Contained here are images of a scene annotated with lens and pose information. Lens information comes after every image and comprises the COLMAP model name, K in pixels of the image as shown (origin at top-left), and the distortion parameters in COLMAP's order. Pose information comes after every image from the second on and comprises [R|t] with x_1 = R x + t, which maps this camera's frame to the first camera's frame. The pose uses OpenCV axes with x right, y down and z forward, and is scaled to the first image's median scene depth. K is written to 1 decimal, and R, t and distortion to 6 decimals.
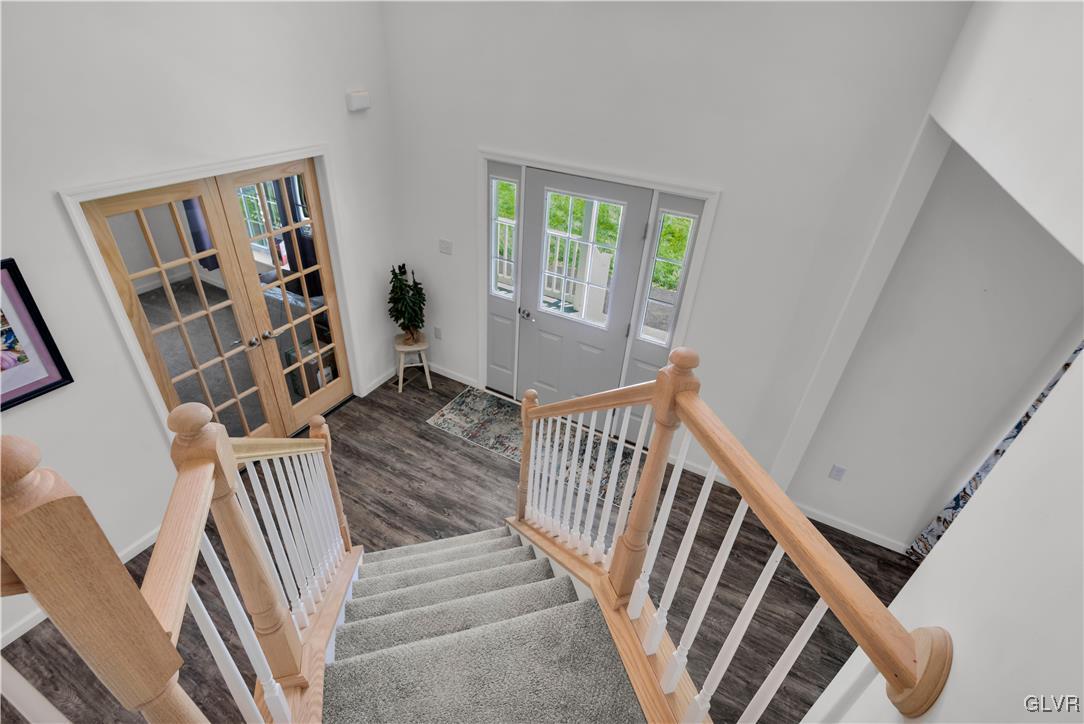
lens RADIAL K [[502.6, 0, 539.4], [0, 502.6, 359.0], [0, 0, 1]] dist [0.001433, 0.000342]
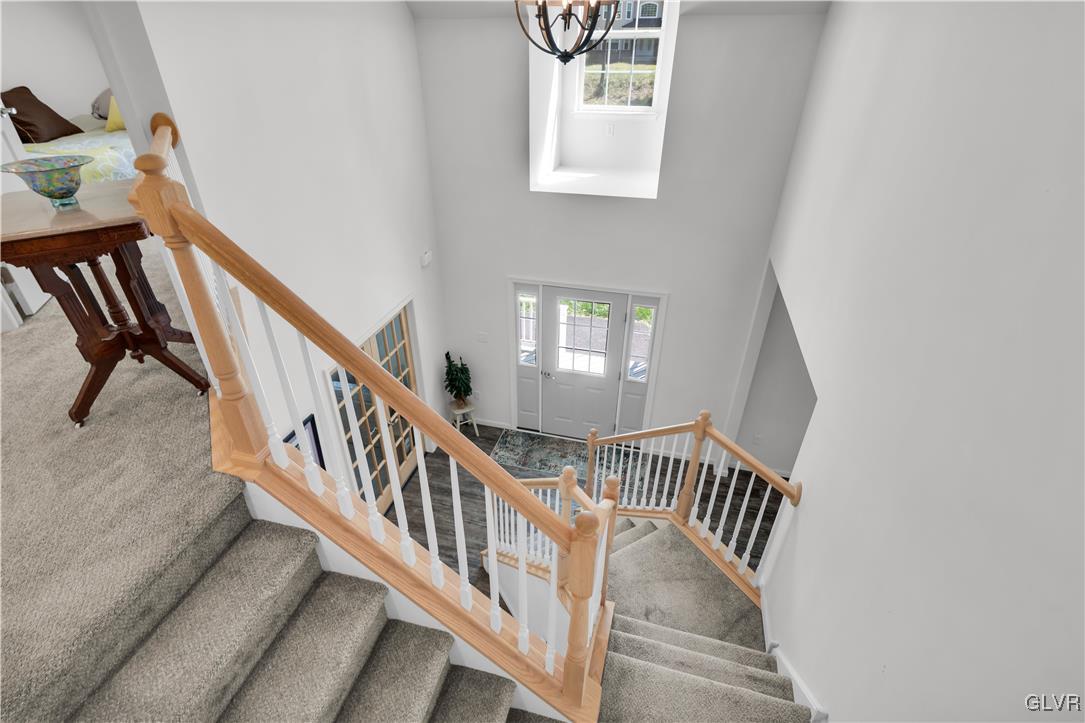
lens RADIAL K [[503.1, 0, 537.8], [0, 503.1, 359.1], [0, 0, 1]] dist [0.001433, 0.000342]
pose [[0.970658, -0.168923, 0.171136, -0.301866], [0.172640, 0.984960, -0.006962, -0.130283], [-0.167386, 0.036303, 0.985223, -0.457442]]
